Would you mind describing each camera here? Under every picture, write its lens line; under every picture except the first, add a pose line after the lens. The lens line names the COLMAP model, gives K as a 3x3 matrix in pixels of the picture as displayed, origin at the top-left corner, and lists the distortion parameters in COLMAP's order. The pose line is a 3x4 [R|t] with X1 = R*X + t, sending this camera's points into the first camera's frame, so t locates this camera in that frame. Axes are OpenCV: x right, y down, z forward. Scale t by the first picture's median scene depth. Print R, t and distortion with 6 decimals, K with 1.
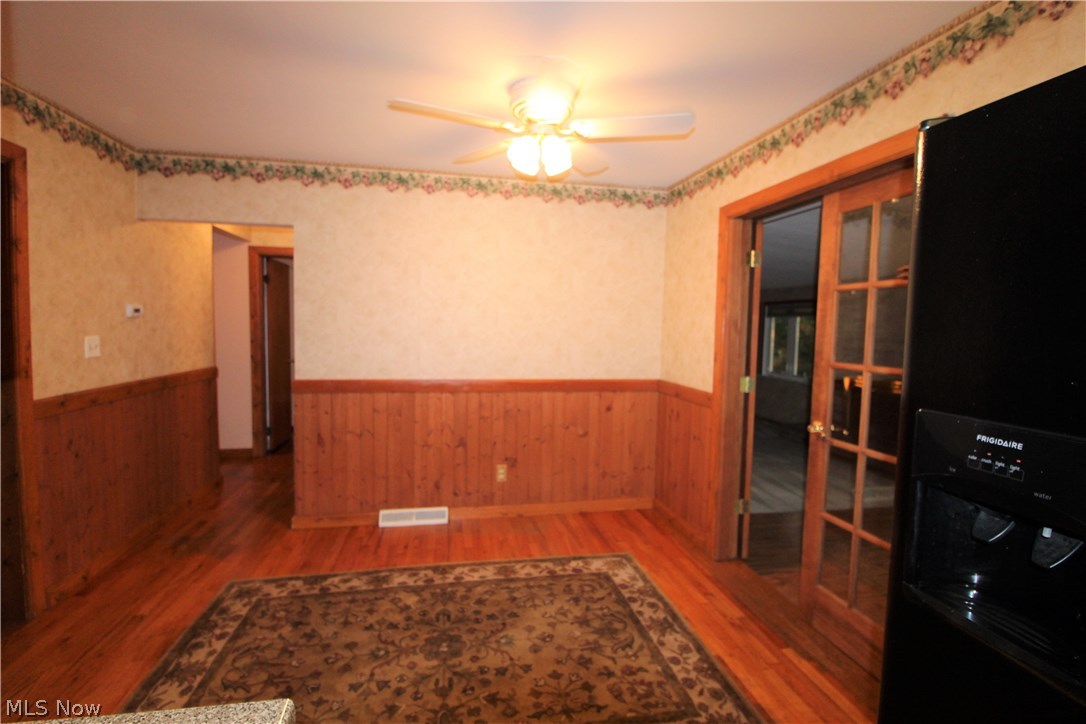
lens RADIAL K [[510.2, 0, 546.4], [0, 510.2, 361.8], [0, 0, 1]] dist [-0.008911, -0.002745]
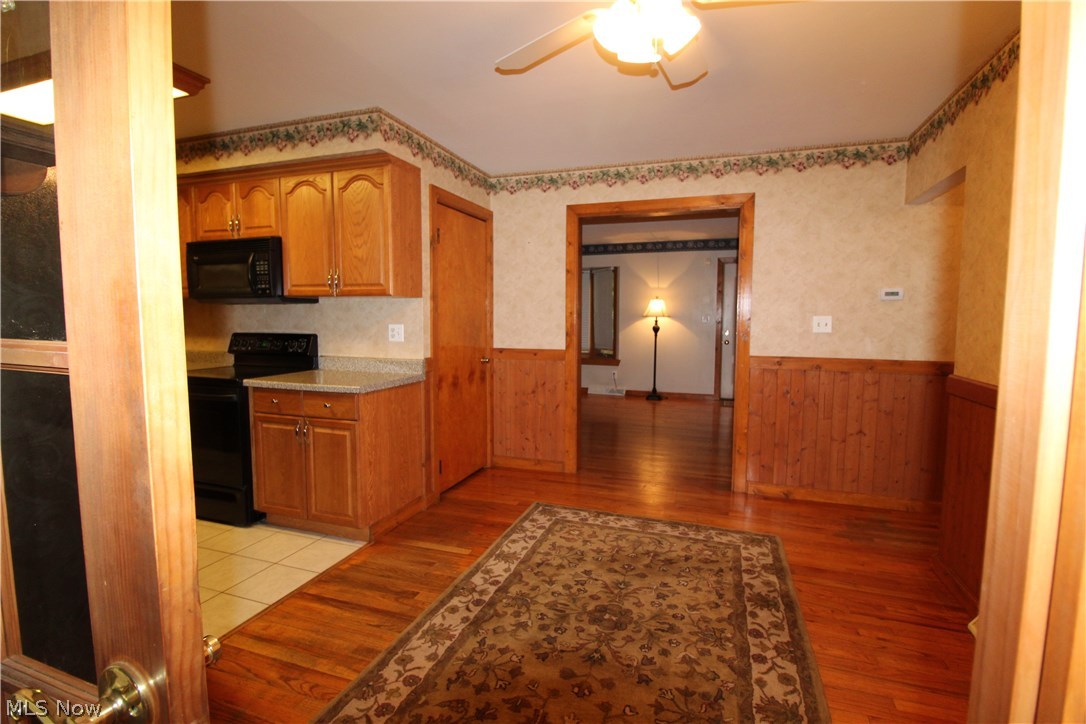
lens RADIAL K [[510.2, 0, 549.2], [0, 510.2, 354.4], [0, 0, 1]] dist [-0.008911, -0.002745]
pose [[-0.504312, 0.043900, -0.862405, 0.607762], [-0.082944, 0.991626, 0.098982, -0.026953], [0.859529, 0.121450, -0.496448, 1.175641]]
